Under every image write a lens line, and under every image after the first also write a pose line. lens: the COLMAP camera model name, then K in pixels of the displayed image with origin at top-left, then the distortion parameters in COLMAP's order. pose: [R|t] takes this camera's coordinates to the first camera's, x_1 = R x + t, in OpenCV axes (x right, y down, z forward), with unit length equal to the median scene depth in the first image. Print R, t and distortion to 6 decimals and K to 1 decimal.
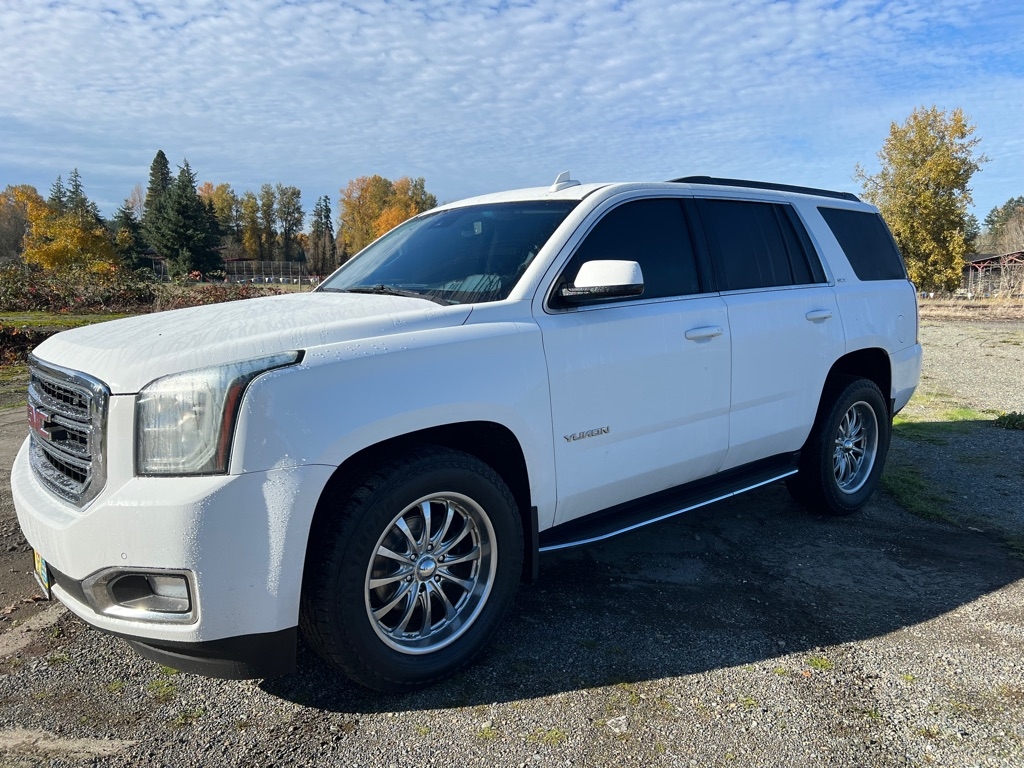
lens RADIAL K [[801.6, 0, 522.8], [0, 801.6, 382.8], [0, 0, 1]] dist [0.049488, -0.058970]
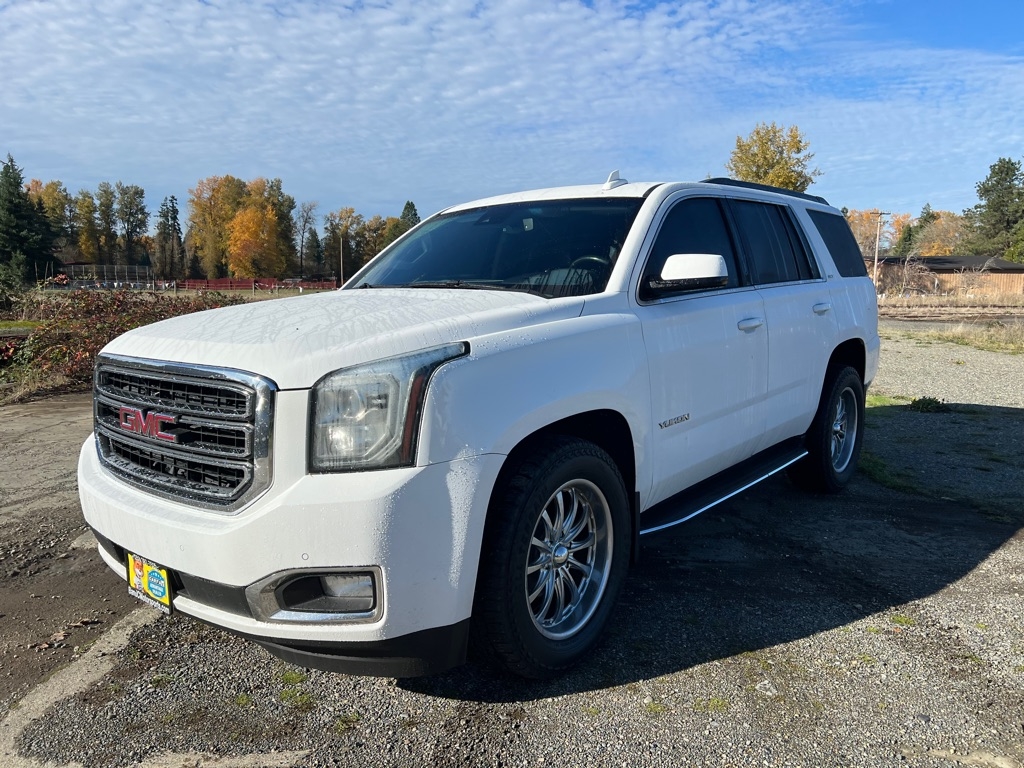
lens RADIAL K [[801.6, 0, 525.3], [0, 801.6, 383.2], [0, 0, 1]] dist [0.049488, -0.058970]
pose [[0.983807, -0.025956, 0.177344, -0.209373], [0.026953, 0.999632, -0.003215, 0.009411], [-0.177195, 0.007943, 0.984144, 0.003893]]
